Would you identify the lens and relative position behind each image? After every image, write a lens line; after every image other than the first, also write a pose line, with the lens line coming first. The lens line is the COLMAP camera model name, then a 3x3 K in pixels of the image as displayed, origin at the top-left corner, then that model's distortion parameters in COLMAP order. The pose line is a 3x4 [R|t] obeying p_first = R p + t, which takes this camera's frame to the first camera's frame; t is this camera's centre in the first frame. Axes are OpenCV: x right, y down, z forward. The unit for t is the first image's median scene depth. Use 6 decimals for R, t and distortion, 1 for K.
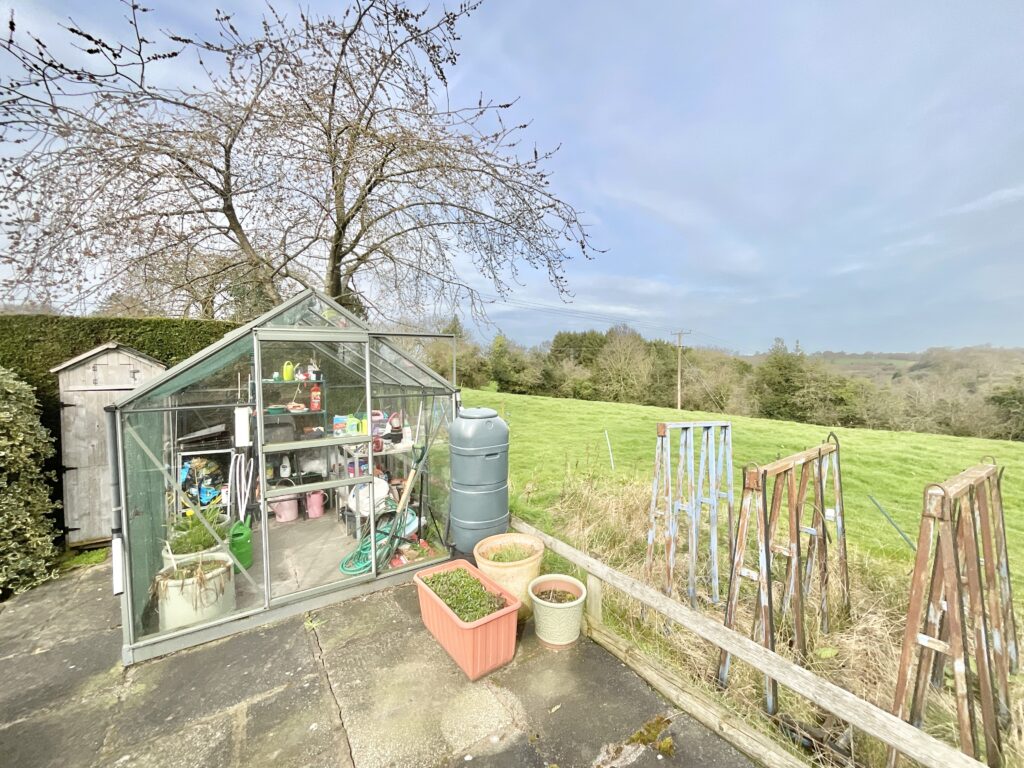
lens RADIAL K [[395.9, 0, 510.4], [0, 395.9, 390.7], [0, 0, 1]] dist [0.000249, -0.008141]
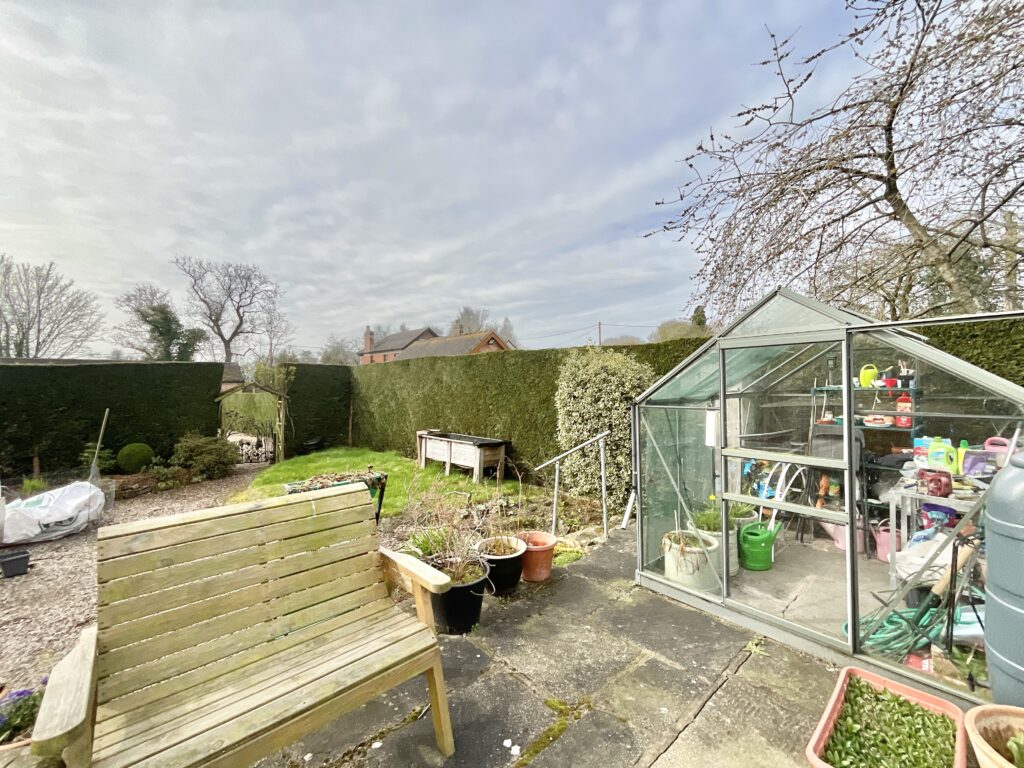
lens RADIAL K [[395.9, 0, 510.4], [0, 395.9, 390.7], [0, 0, 1]] dist [0.000249, -0.008141]
pose [[0.133559, 0.028539, -0.990630, 0.296568], [-0.037934, 0.999000, 0.023666, -0.017537], [0.990315, 0.034417, 0.134508, 0.248114]]
